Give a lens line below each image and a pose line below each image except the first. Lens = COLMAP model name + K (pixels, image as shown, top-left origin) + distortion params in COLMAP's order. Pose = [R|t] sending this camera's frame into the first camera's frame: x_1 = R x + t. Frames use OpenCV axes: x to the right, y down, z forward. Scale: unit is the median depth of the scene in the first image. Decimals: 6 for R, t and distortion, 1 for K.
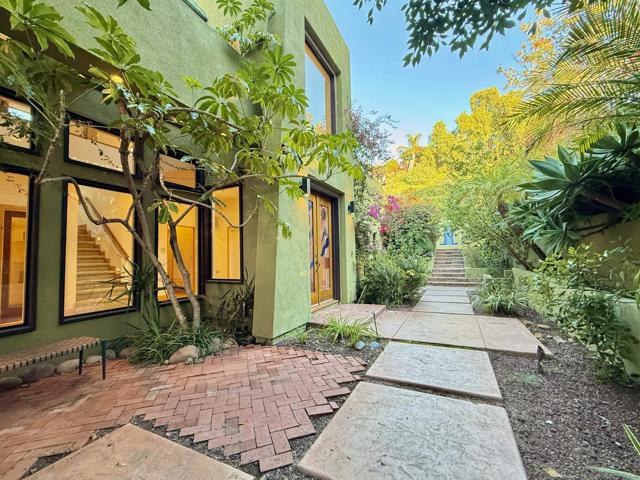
lens RADIAL K [[254.9, 0, 320.8], [0, 254.9, 242.0], [0, 0, 1]] dist [0.001314, -0.001654]
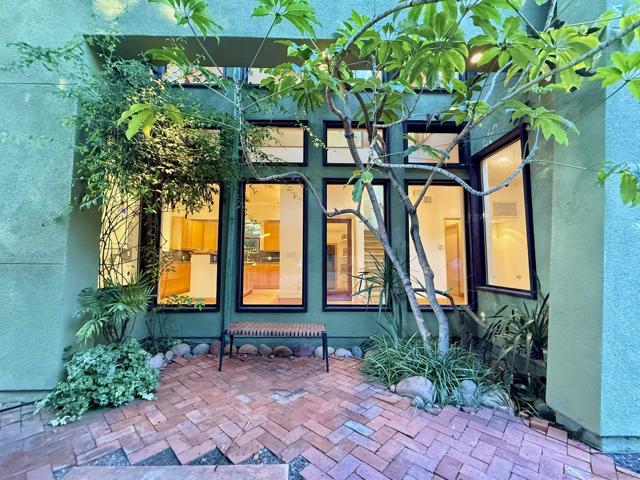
lens RADIAL K [[254.9, 0, 330.7], [0, 254.9, 242.1], [0, 0, 1]] dist [0.001314, -0.001654]
pose [[0.465918, -0.047893, -0.883531, -0.005255], [0.034490, 0.998758, -0.035951, 0.052119], [0.884155, -0.013723, 0.466992, 0.412243]]
